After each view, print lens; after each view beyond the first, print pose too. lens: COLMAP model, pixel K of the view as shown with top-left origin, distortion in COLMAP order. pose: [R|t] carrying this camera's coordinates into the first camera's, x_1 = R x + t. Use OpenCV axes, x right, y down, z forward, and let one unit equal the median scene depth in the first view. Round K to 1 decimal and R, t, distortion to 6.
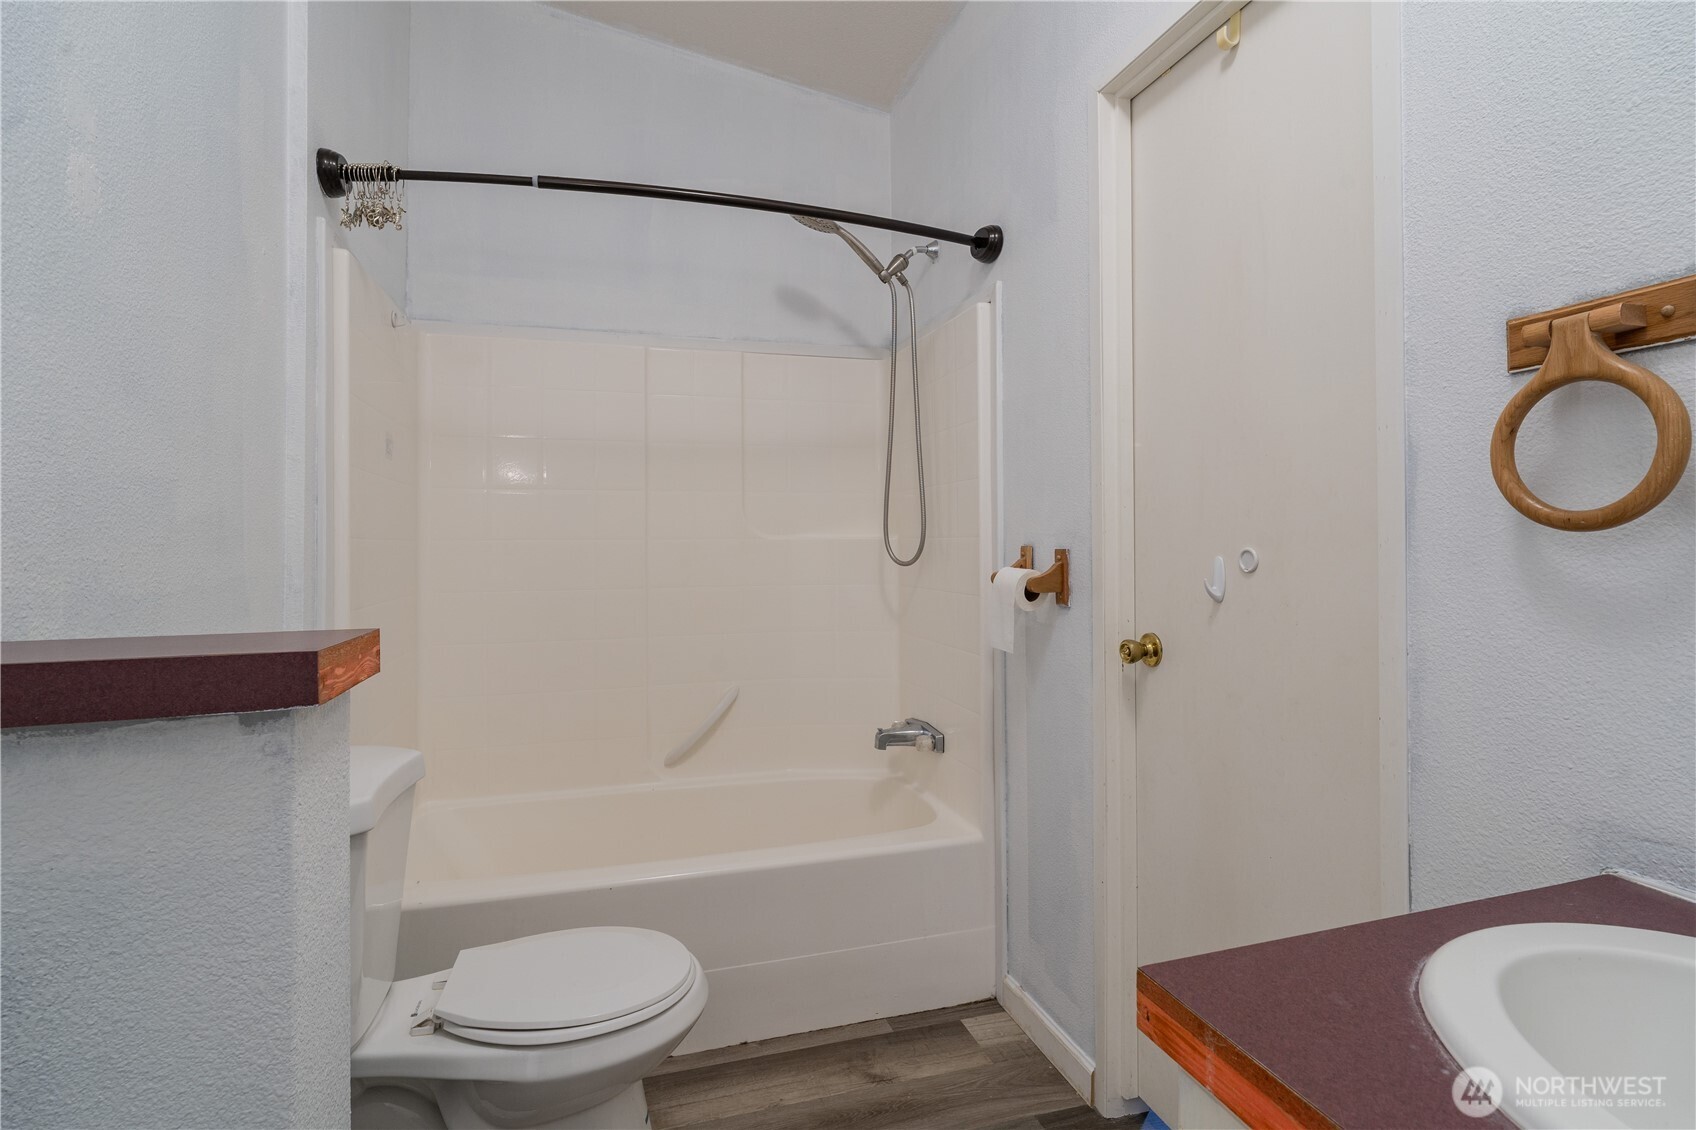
lens RADIAL K [[816.5, 0, 848.7], [0, 816.5, 553.6], [0, 0, 1]] dist [-0.013245, 0.003947]
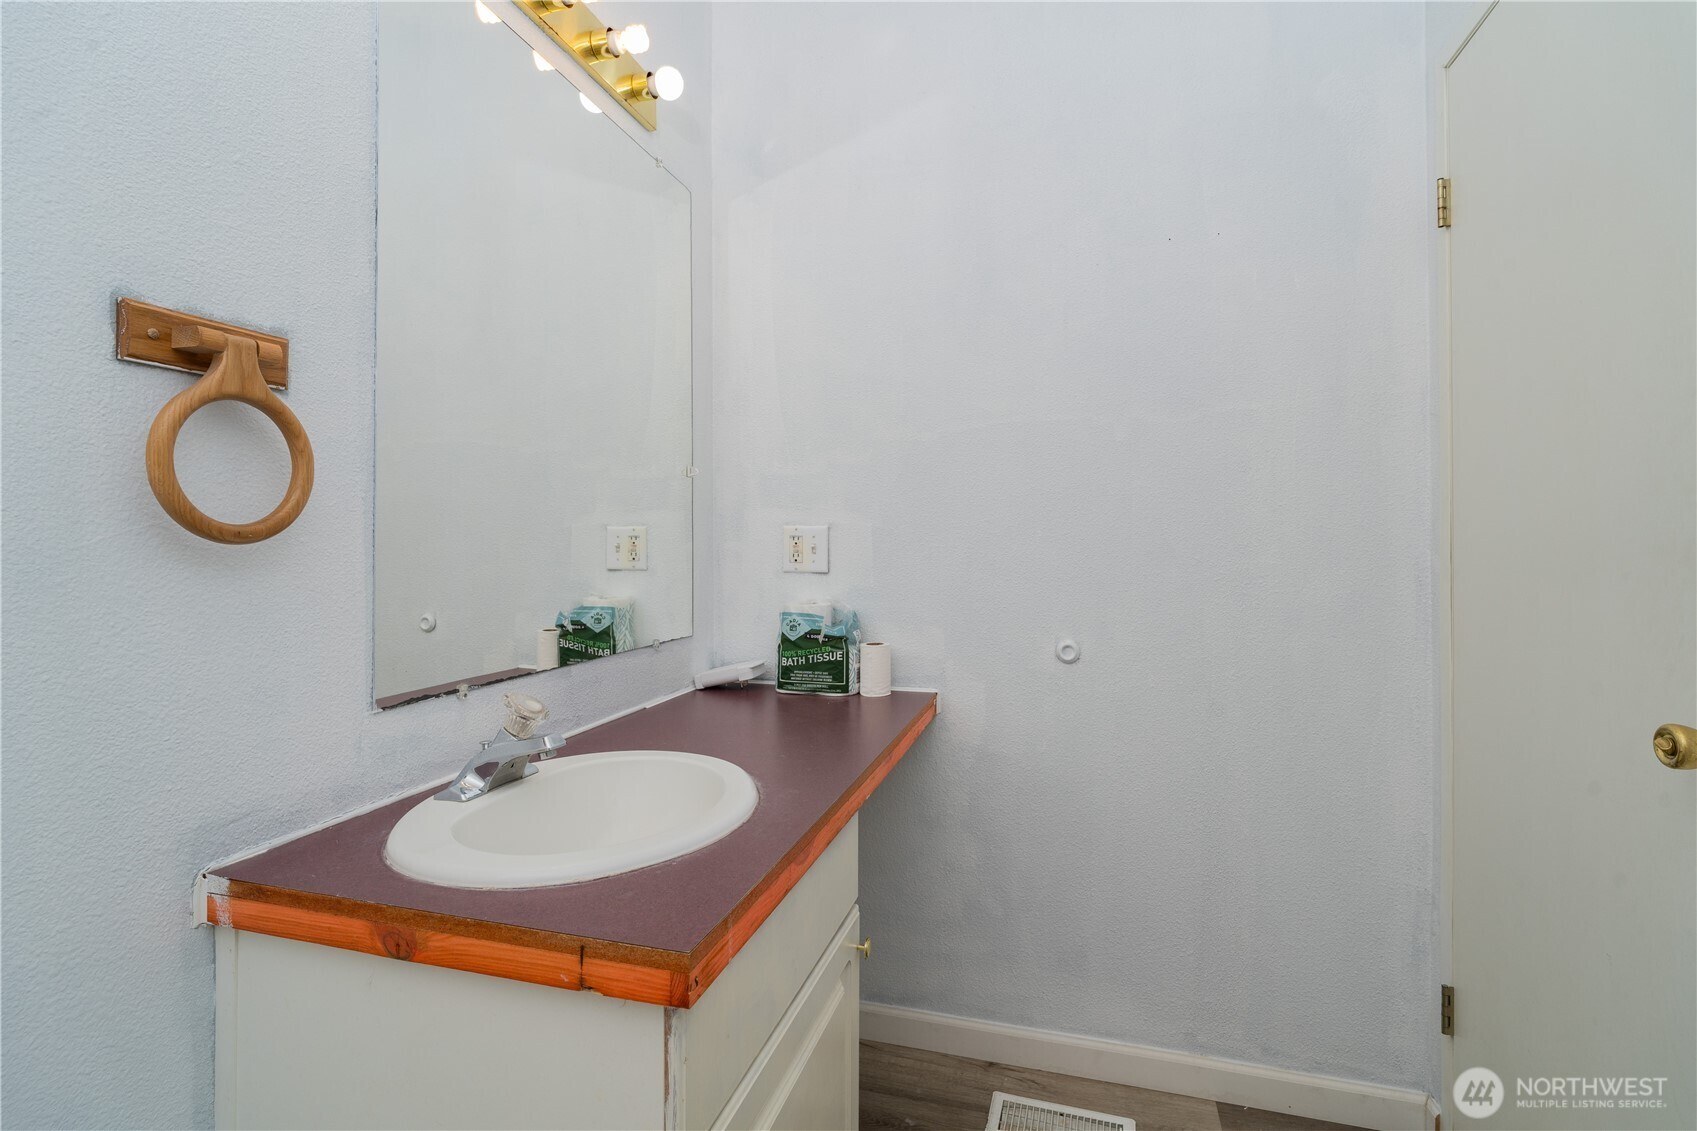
lens RADIAL K [[816.9, 0, 847.1], [0, 816.9, 555.0], [0, 0, 1]] dist [-0.013245, 0.003947]
pose [[-0.837450, -0.003237, 0.546505, -0.328418], [0.010239, 0.999714, 0.021611, -0.028536], [-0.546419, 0.023693, -0.837177, 1.445429]]
